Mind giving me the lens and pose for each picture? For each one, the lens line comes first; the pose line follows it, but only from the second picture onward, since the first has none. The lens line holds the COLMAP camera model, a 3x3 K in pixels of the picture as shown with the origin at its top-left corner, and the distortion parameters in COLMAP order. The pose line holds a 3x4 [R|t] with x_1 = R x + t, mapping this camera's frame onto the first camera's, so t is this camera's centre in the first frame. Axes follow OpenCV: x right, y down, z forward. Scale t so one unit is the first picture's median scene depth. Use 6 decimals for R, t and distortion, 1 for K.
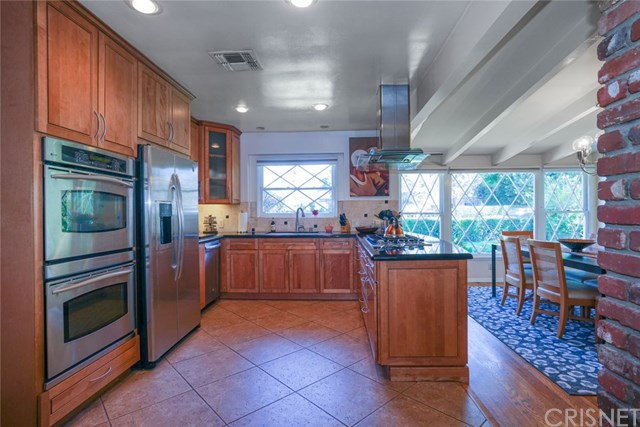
lens RADIAL K [[323.9, 0, 320.1], [0, 323.9, 213.1], [0, 0, 1]] dist [-0.037834, 0.012600]
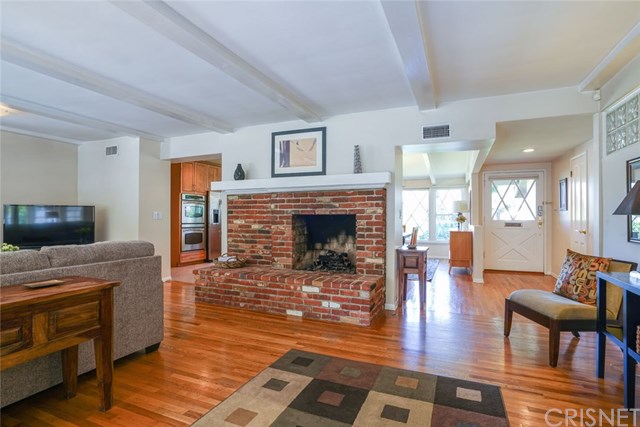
lens RADIAL K [[323.9, 0, 319.4], [0, 323.9, 213.8], [0, 0, 1]] dist [-0.037834, 0.012600]
pose [[0.931630, 0.008531, -0.363307, 0.935537], [-0.012098, 0.999898, -0.007543, 0.012073], [0.363206, 0.011422, 0.931639, -0.907084]]
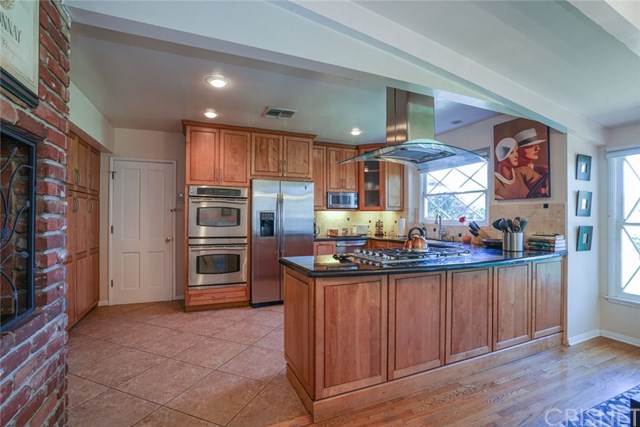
lens RADIAL K [[299.2, 0, 315.8], [0, 299.2, 212.4], [0, 0, 1]] dist [-0.046235, 0.013392]
pose [[0.439628, -0.000169, -0.898180, 0.614286], [-0.012118, 0.999908, -0.006120, -0.013188], [0.898098, 0.013574, 0.439585, 0.335962]]
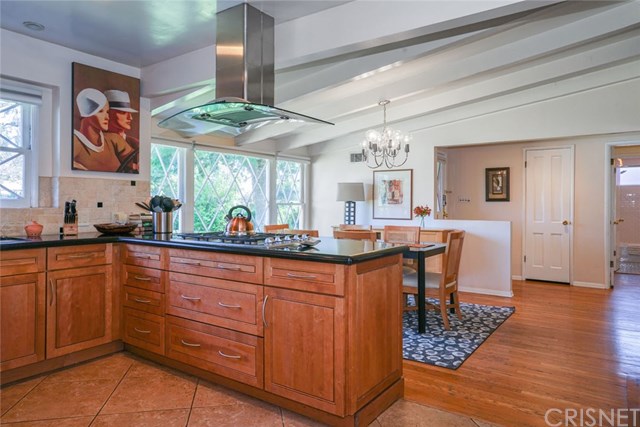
lens RADIAL K [[426.6, 0, 322.5], [0, 426.6, 202.5], [0, 0, 1]] dist [0.001462, 0.009479]
pose [[0.527838, 0.017636, 0.849162, -0.335018], [-0.006886, 0.999840, -0.016485, 0.014930], [-0.849317, 0.002854, 0.527875, 0.296075]]
